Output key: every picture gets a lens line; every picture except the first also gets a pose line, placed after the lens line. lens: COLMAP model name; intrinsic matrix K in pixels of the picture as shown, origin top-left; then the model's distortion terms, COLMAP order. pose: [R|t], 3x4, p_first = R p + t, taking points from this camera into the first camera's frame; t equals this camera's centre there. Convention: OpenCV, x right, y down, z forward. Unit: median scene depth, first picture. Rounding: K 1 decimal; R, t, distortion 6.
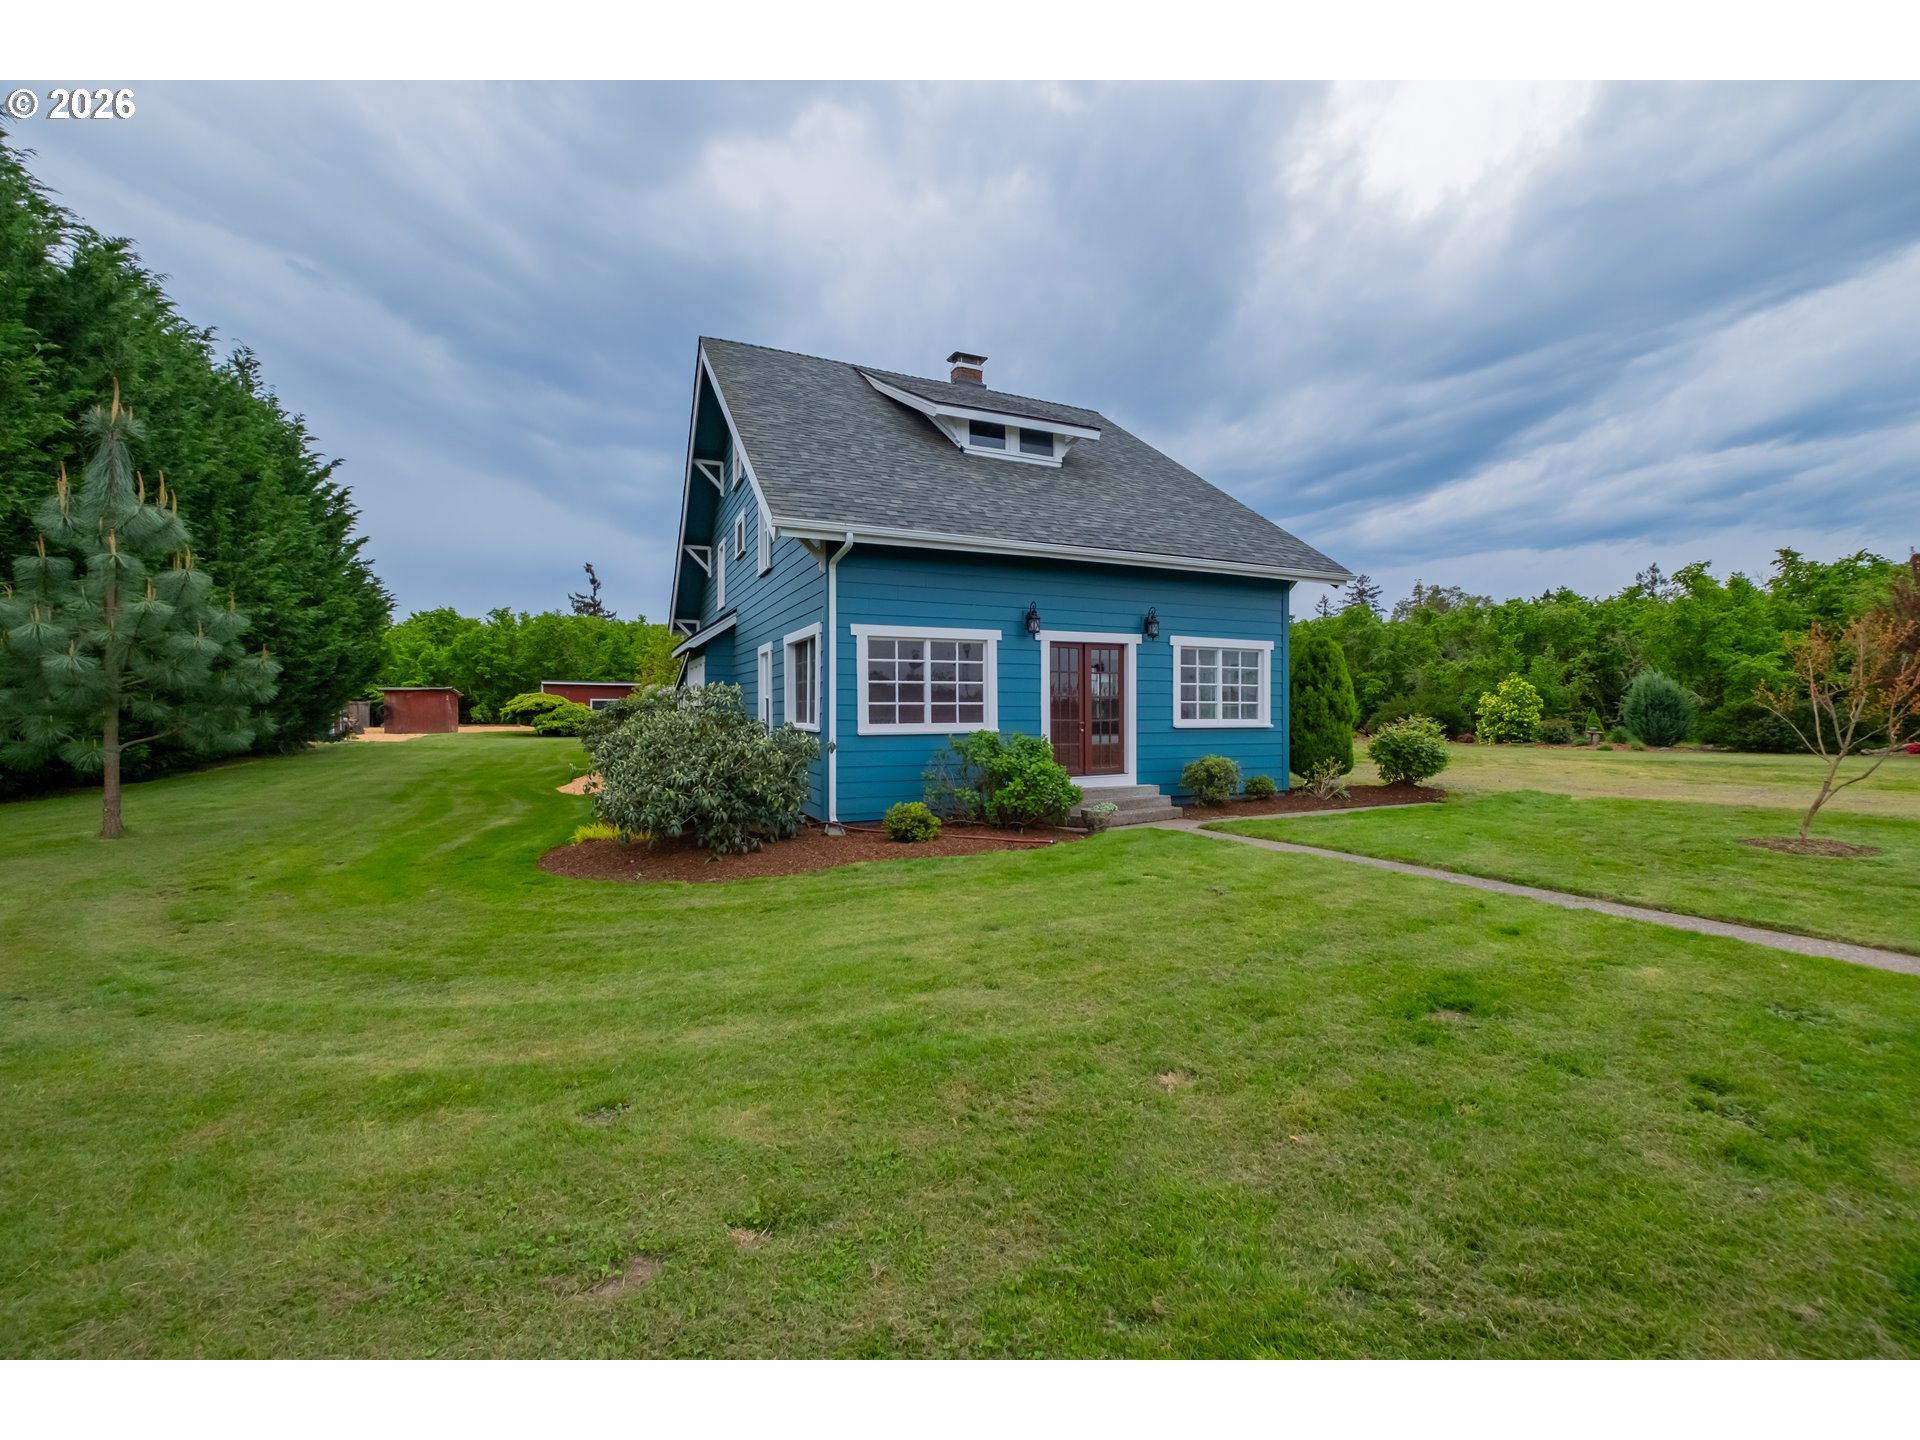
lens RADIAL K [[829.2, 0, 942.8], [0, 829.2, 719.1], [0, 0, 1]] dist [-0.002361, -0.000123]
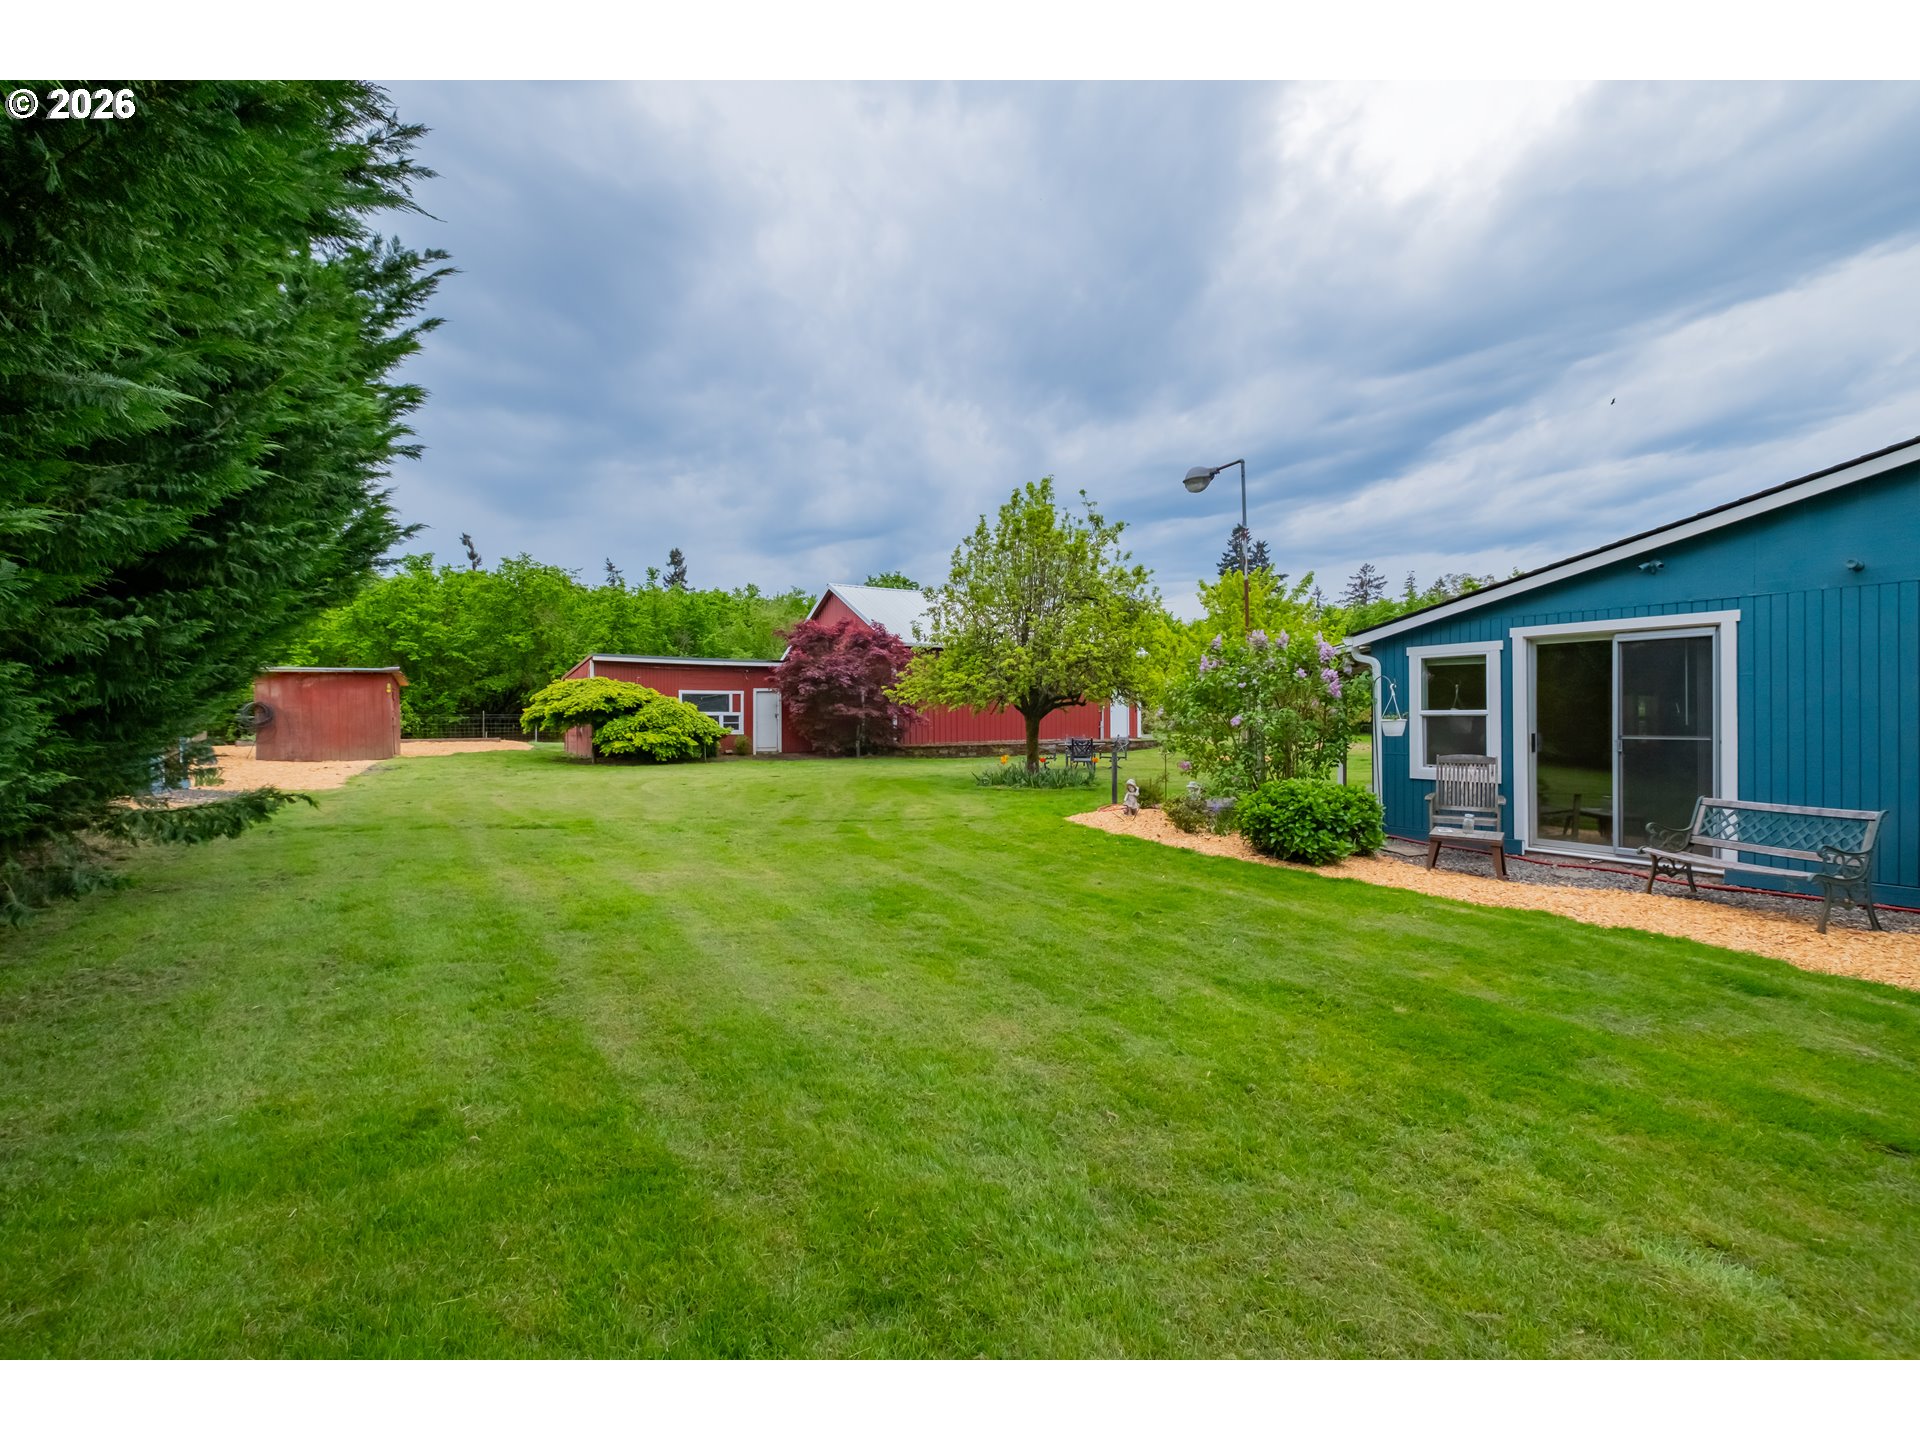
lens RADIAL K [[829.2, 0, 947.6], [0, 829.2, 715.0], [0, 0, 1]] dist [-0.002361, -0.000123]
pose [[0.986373, -0.008503, 0.164307, -1.027908], [0.009782, 0.999928, -0.006979, -0.007877], [-0.164235, 0.008491, 0.986385, 1.327903]]
